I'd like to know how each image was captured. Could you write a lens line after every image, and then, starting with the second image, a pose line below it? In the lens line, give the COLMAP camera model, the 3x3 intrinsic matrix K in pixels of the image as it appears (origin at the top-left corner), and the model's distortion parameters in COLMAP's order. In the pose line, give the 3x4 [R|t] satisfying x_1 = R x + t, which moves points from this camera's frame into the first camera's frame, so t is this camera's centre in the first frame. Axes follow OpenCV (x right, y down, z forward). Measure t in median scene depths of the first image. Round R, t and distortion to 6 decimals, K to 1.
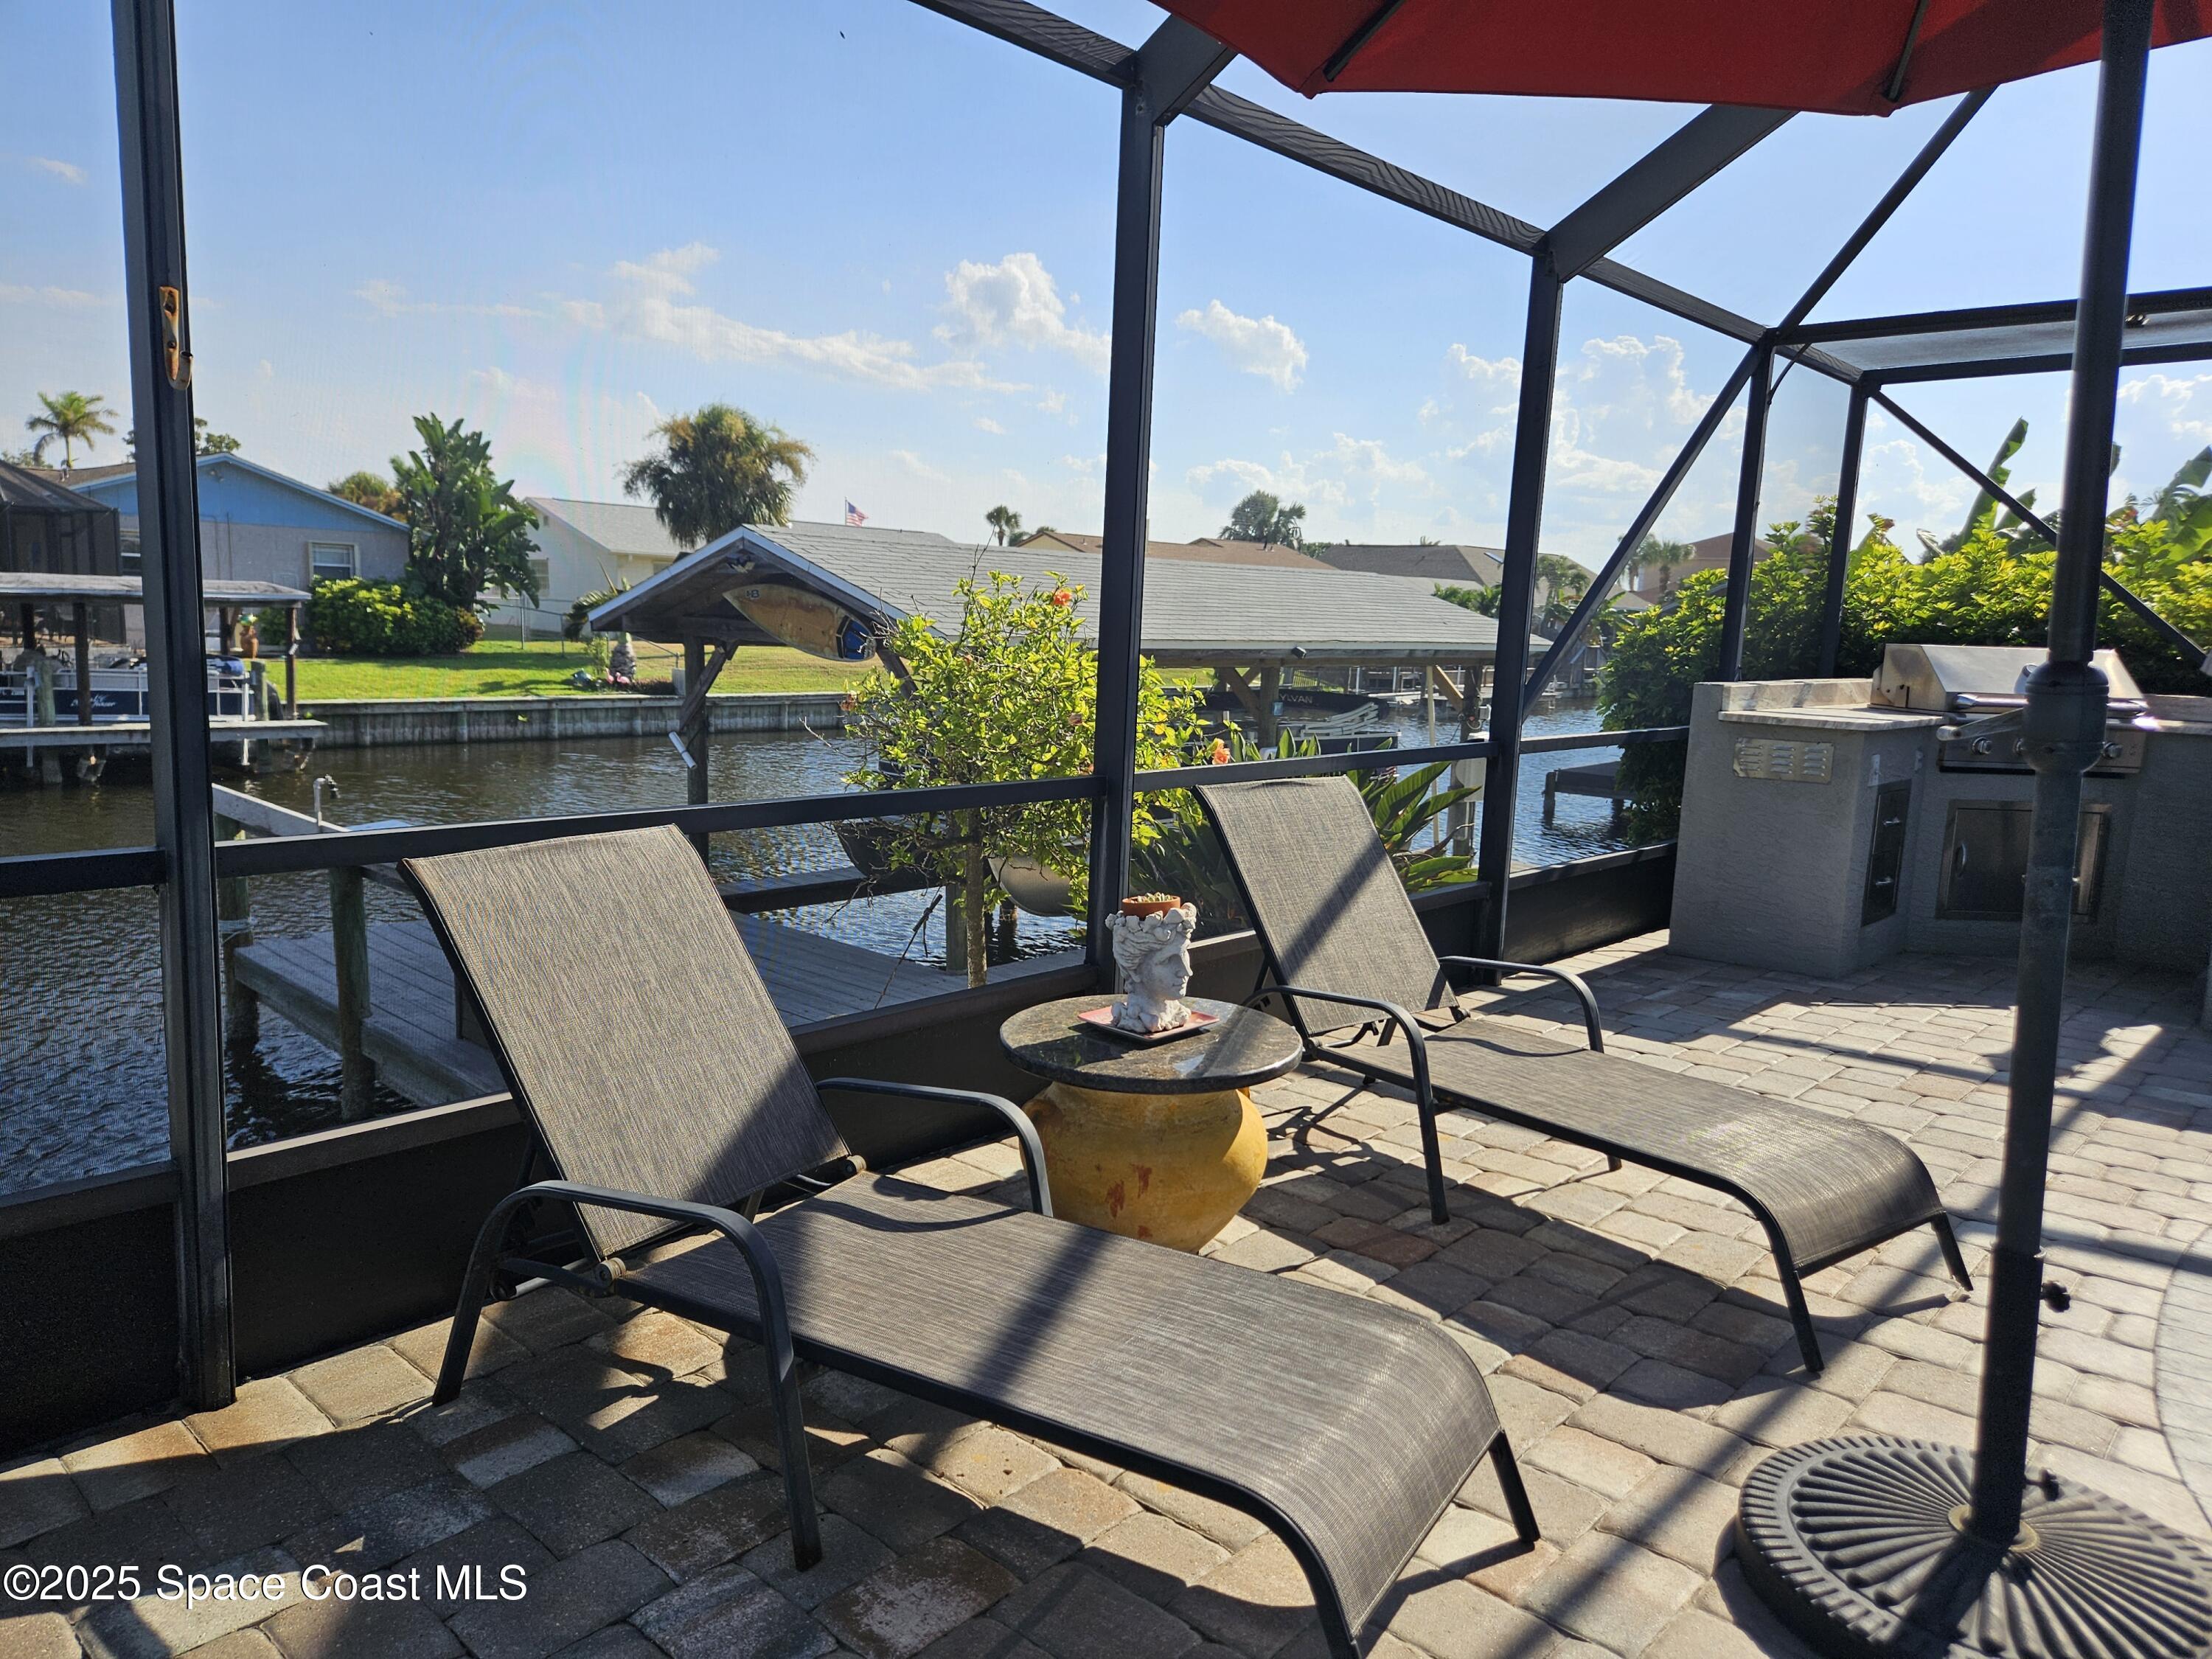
lens RADIAL K [[1473.7, 0, 1103.5], [0, 1473.7, 828.7], [0, 0, 1]] dist [0.063485, -0.023393]
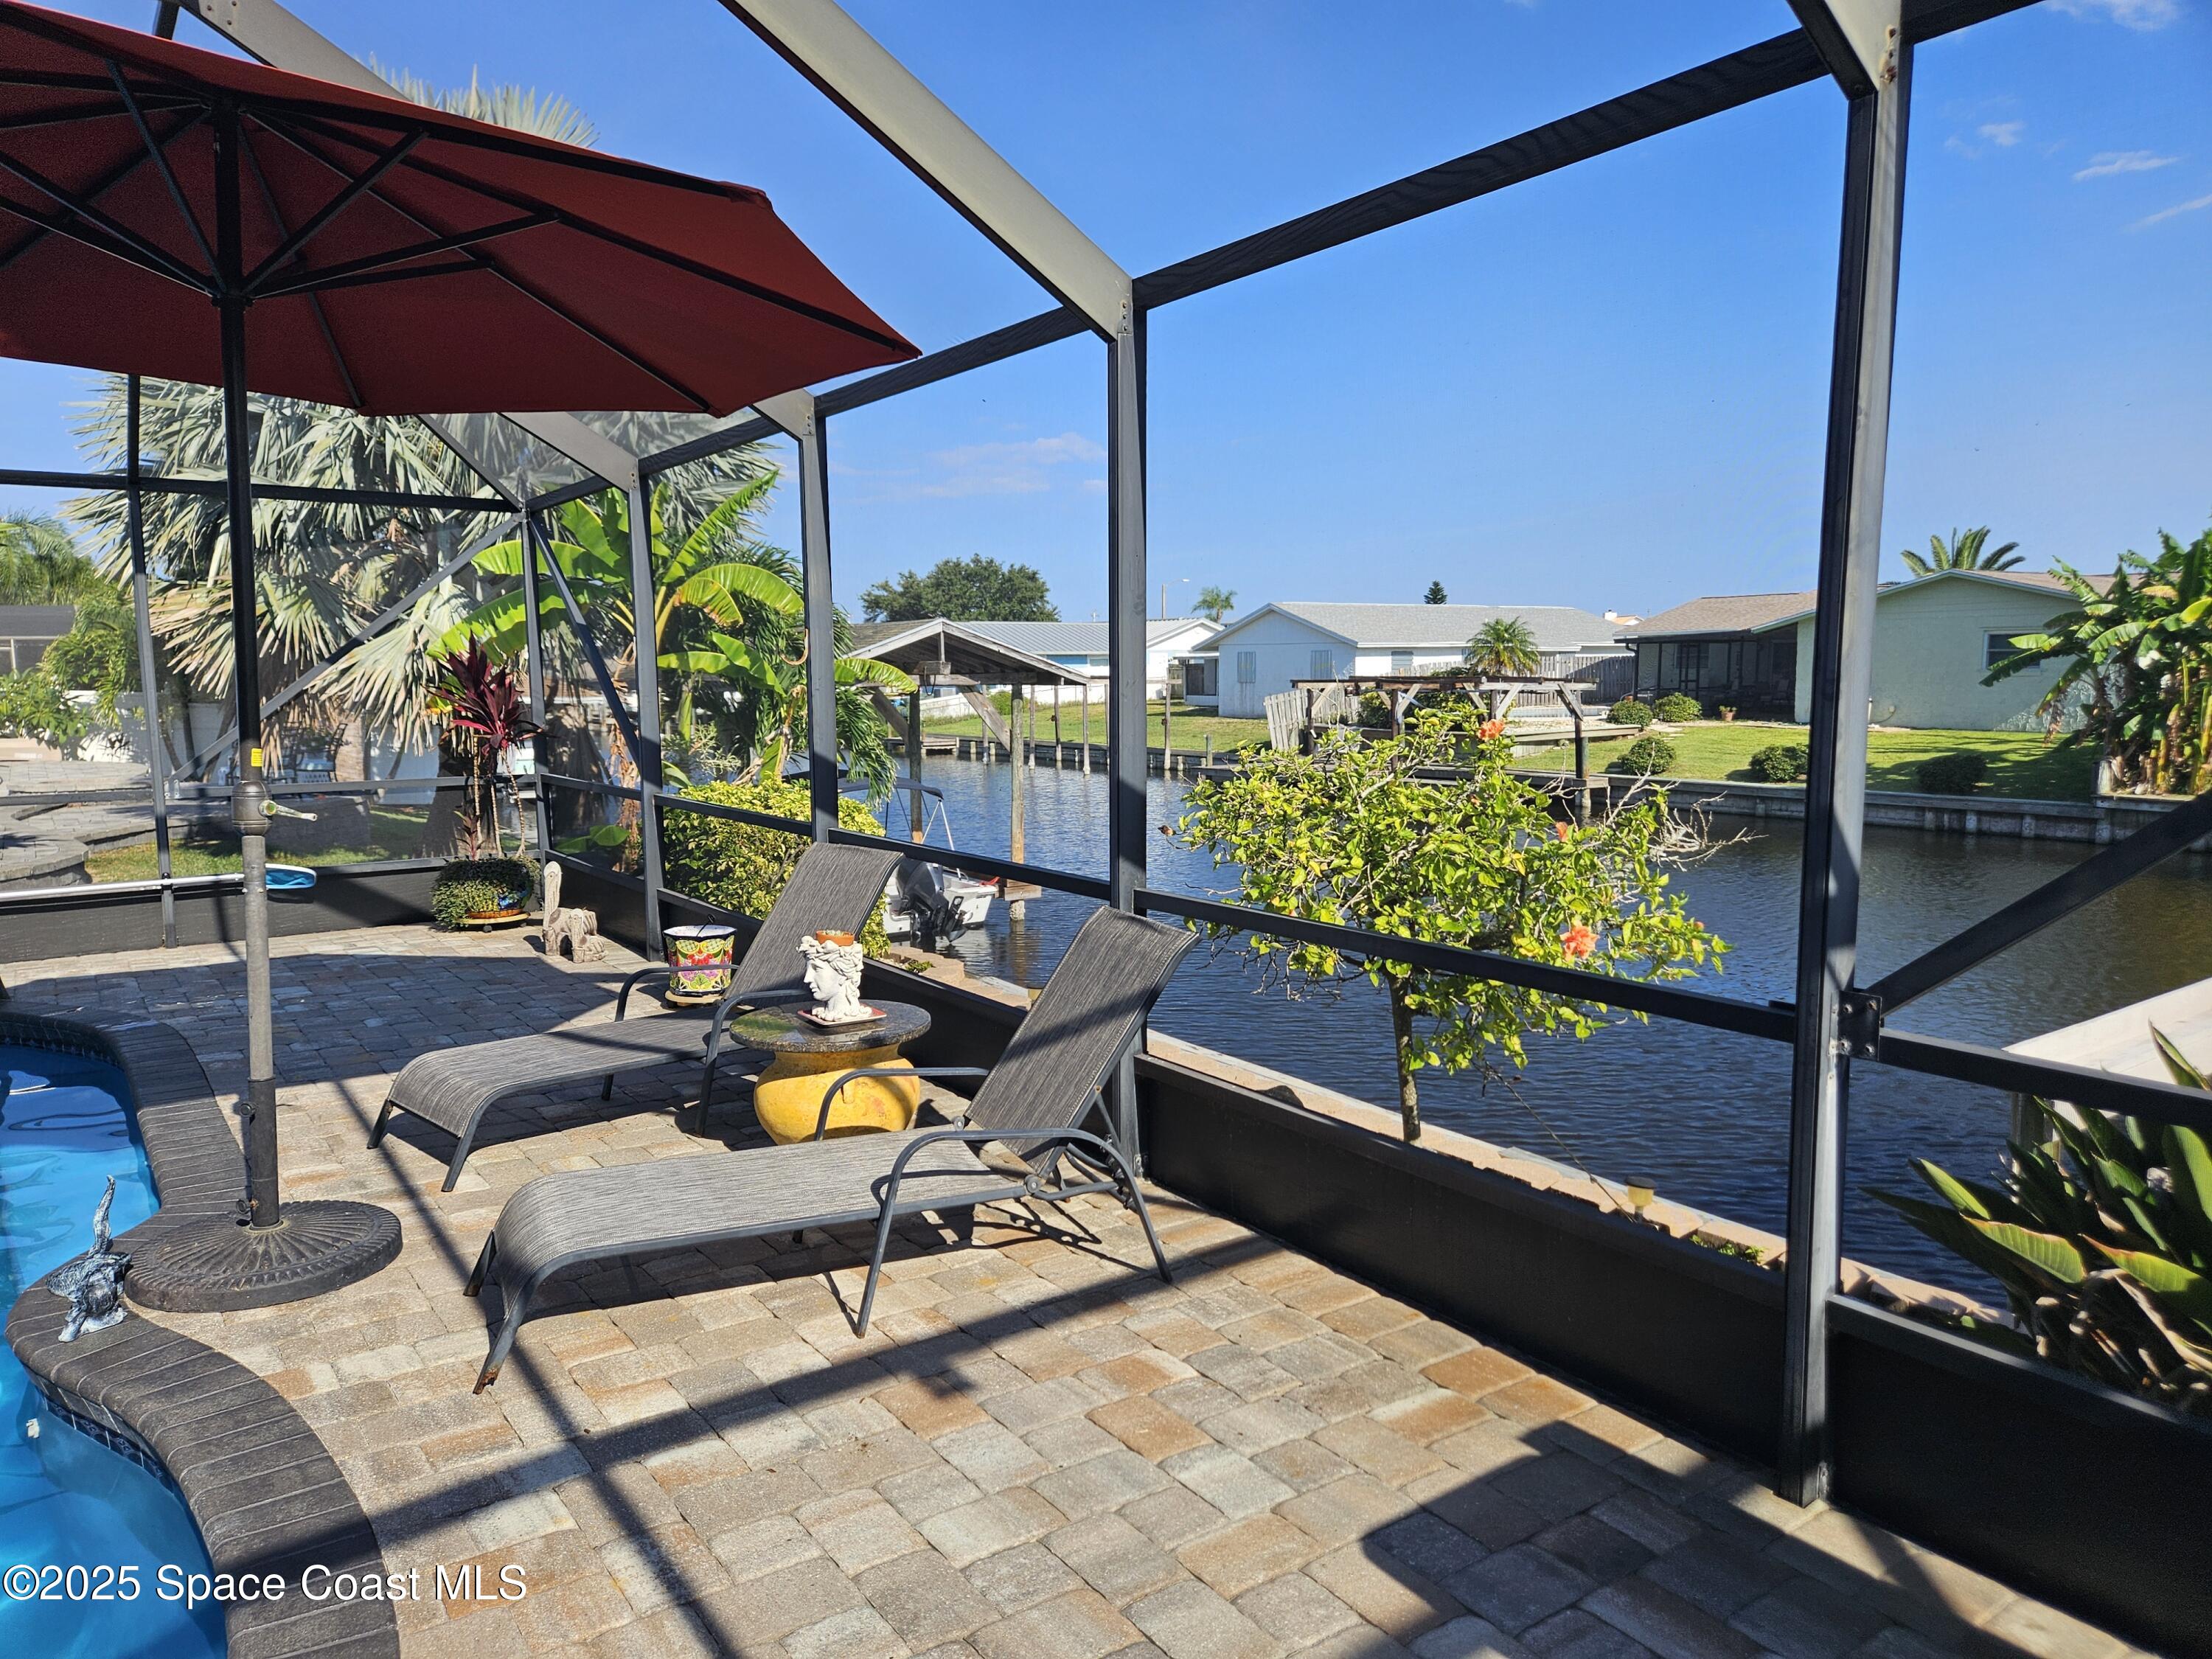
lens RADIAL K [[1473.7, 0, 1107.0], [0, 1473.7, 822.8], [0, 0, 1]] dist [0.063485, -0.023393]
pose [[-0.200607, 0.069262, -0.977220, 1.173394], [-0.139228, 0.985357, 0.098419, -0.205101], [0.969728, 0.155800, -0.188026, 1.227767]]
